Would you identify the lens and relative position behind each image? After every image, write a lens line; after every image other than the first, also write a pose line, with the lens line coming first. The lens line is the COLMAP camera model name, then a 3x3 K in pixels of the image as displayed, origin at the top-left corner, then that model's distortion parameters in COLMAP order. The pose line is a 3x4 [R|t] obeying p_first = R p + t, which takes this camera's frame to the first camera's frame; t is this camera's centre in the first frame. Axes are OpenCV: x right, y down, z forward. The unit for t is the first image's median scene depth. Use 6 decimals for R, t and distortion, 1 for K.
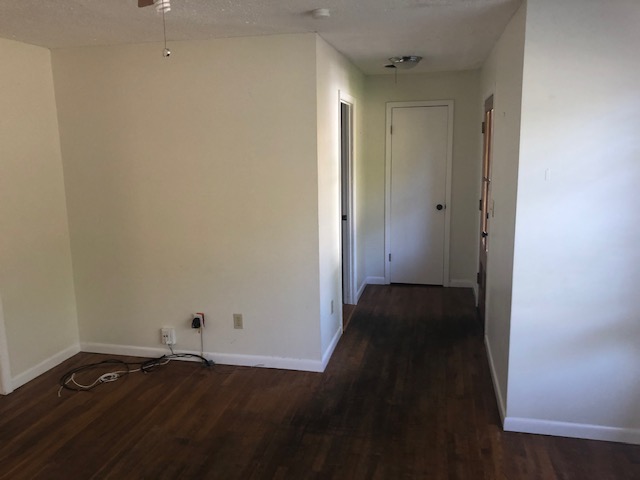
lens RADIAL K [[522.3, 0, 320.0], [0, 522.3, 240.0], [0, 0, 1]] dist [0.032501, -0.005718]
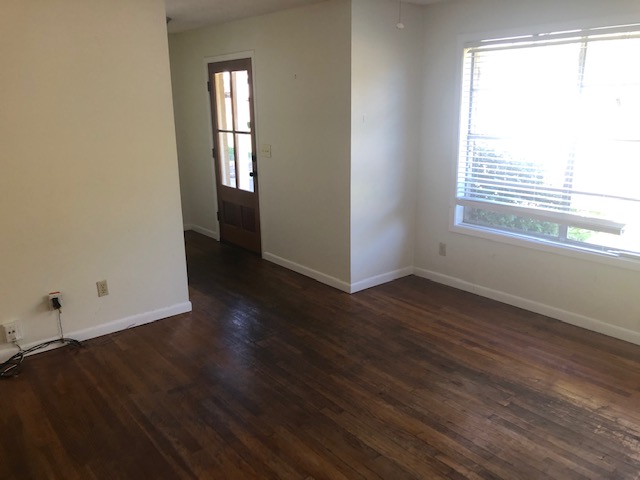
lens RADIAL K [[522.3, 0, 320.0], [0, 522.3, 240.0], [0, 0, 1]] dist [0.032501, -0.005718]
pose [[0.614084, -0.196854, 0.764297, -0.628994], [0.143704, 0.980096, 0.136975, -0.002644], [-0.776048, 0.025718, 0.630149, 0.100531]]
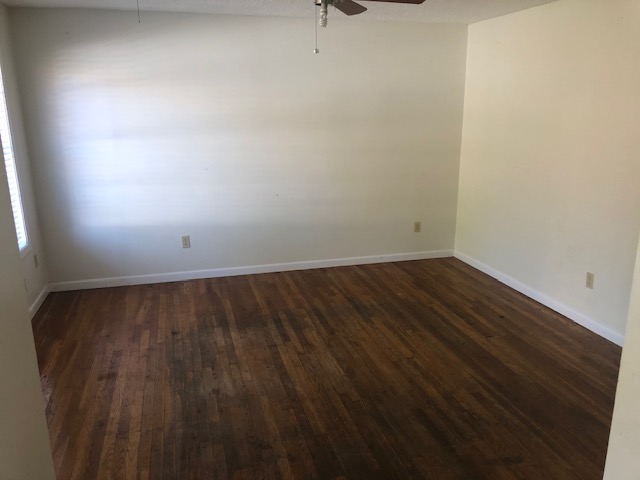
lens RADIAL K [[522.3, 0, 320.0], [0, 522.3, 240.0], [0, 0, 1]] dist [0.032501, -0.005718]
pose [[-0.878980, 0.141767, -0.455297, 0.258297], [-0.066494, 0.909020, 0.411415, -0.199882], [0.472199, 0.391900, -0.789584, 1.062617]]
